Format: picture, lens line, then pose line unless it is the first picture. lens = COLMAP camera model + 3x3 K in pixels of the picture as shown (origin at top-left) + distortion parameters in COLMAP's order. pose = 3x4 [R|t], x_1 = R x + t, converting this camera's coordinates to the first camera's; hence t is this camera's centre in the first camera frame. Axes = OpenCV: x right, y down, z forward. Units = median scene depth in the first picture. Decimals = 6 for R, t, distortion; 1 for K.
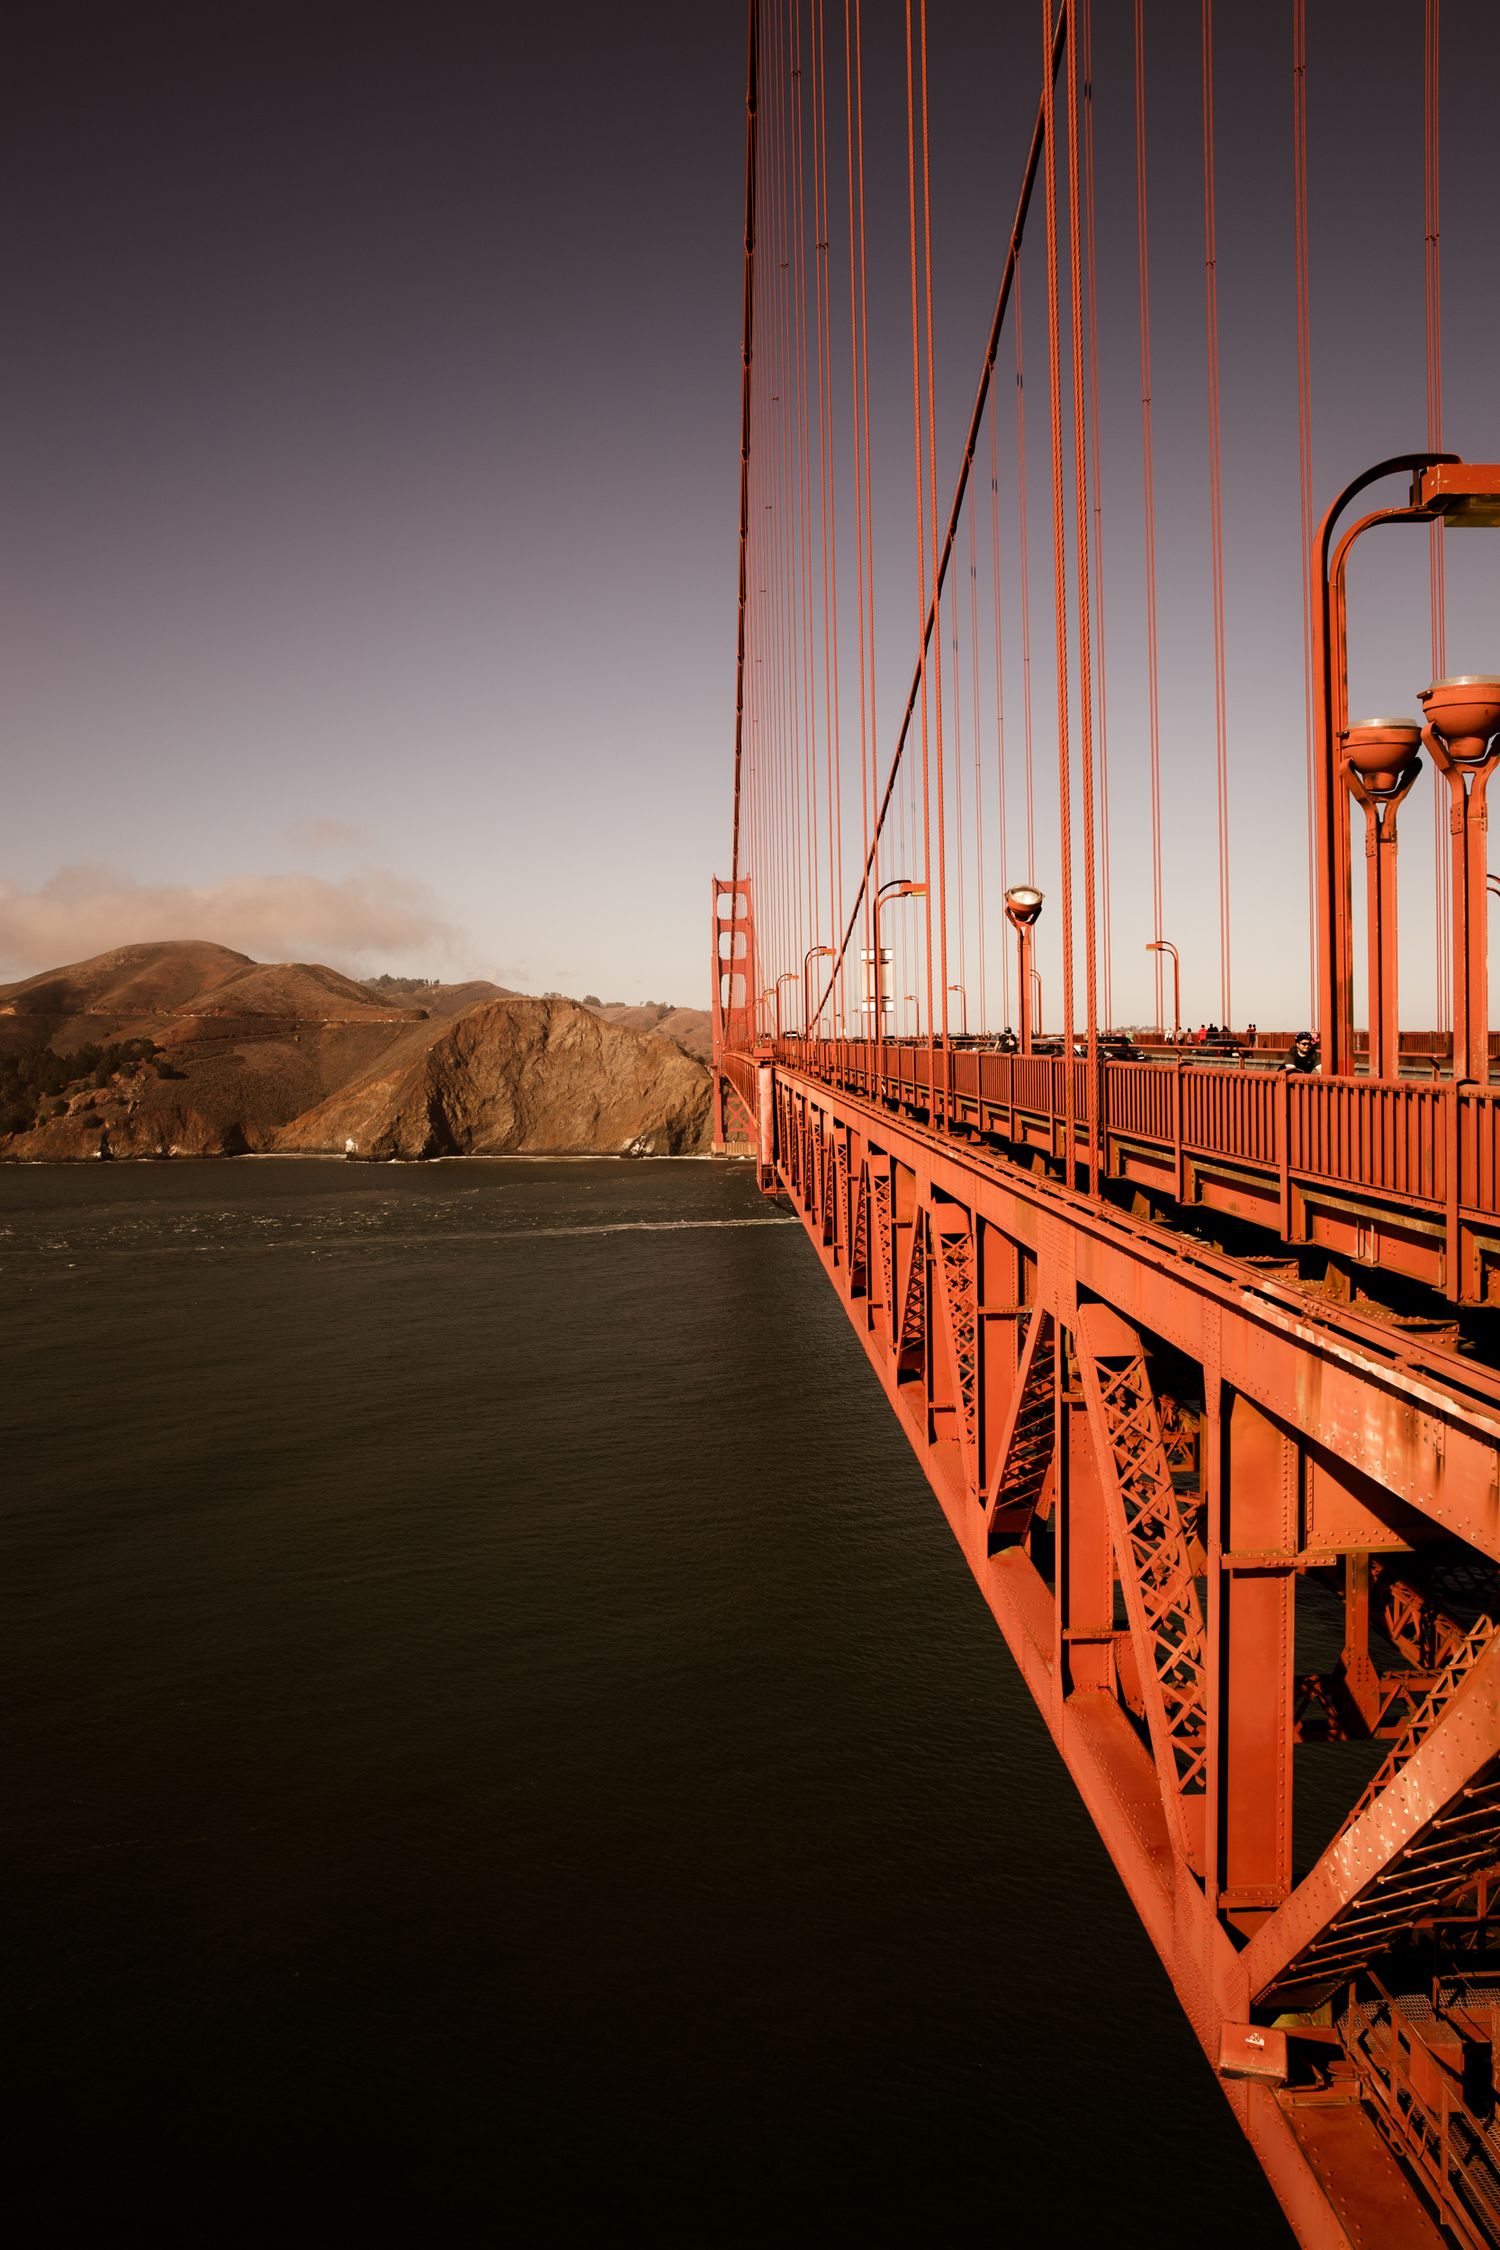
lens RADIAL K [[1856.3, 0, 747.6], [0, 1856.3, 1125.4], [0, 0, 1]] dist [-0.008517, -0.001511]
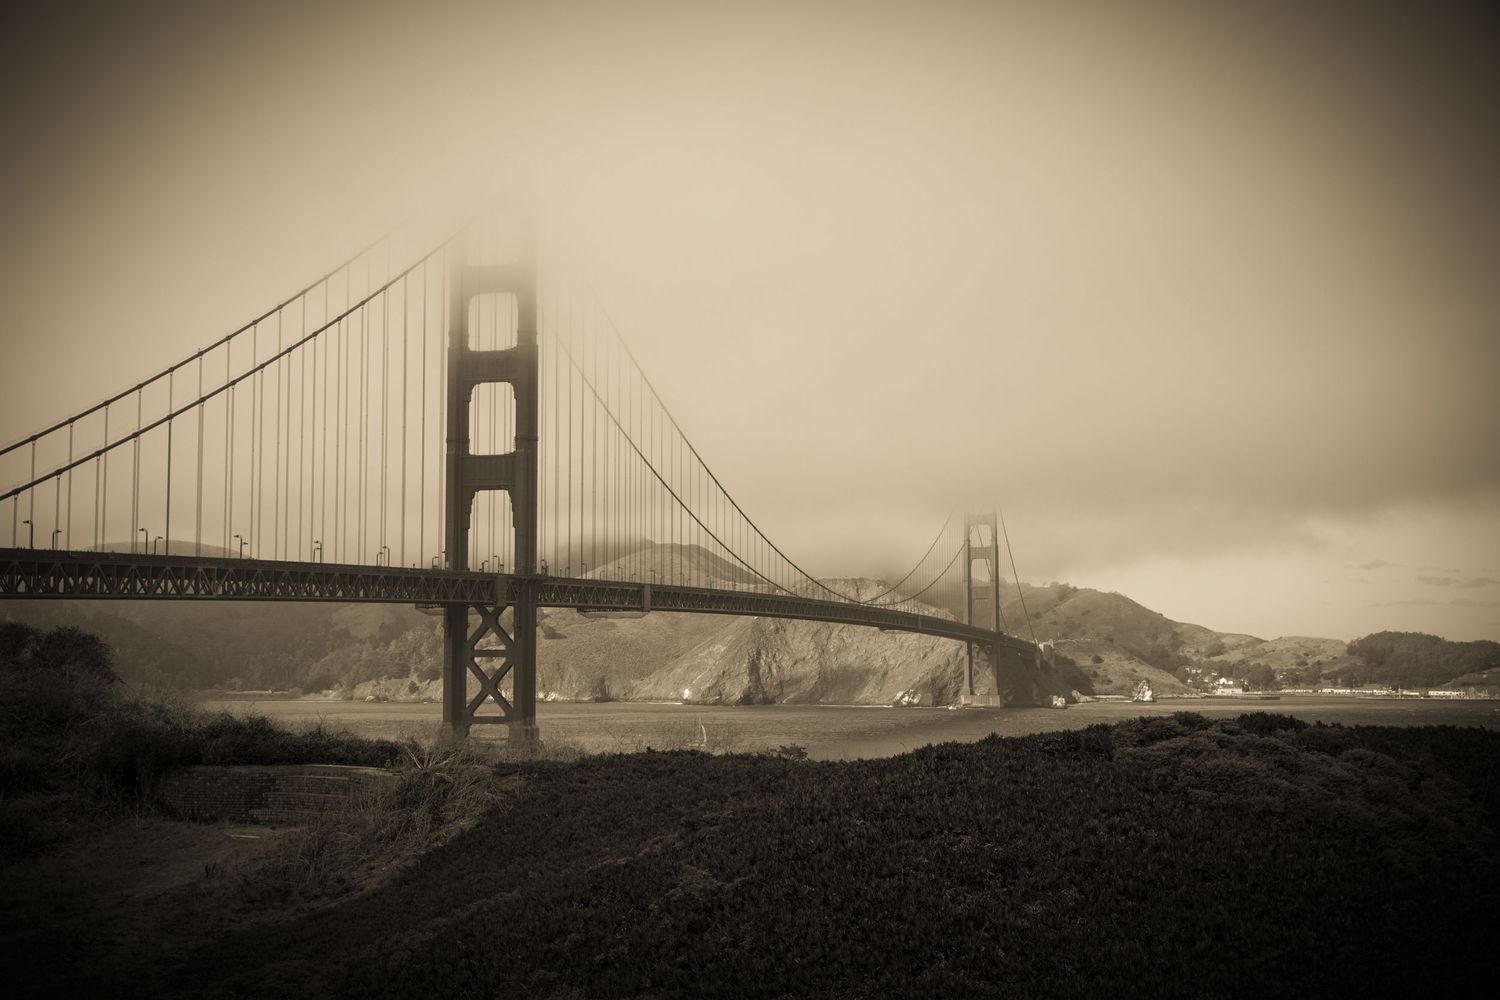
lens RADIAL K [[2201.0, 0, 747.5], [0, 2201.0, 496.0], [0, 0, 1]] dist [0.052261, 0.000000]
pose [[0.972129, 0.004243, -0.234408, 0.162128], [-0.028886, 0.994386, -0.101795, 0.026841], [0.232660, 0.105729, 0.966794, -0.405628]]
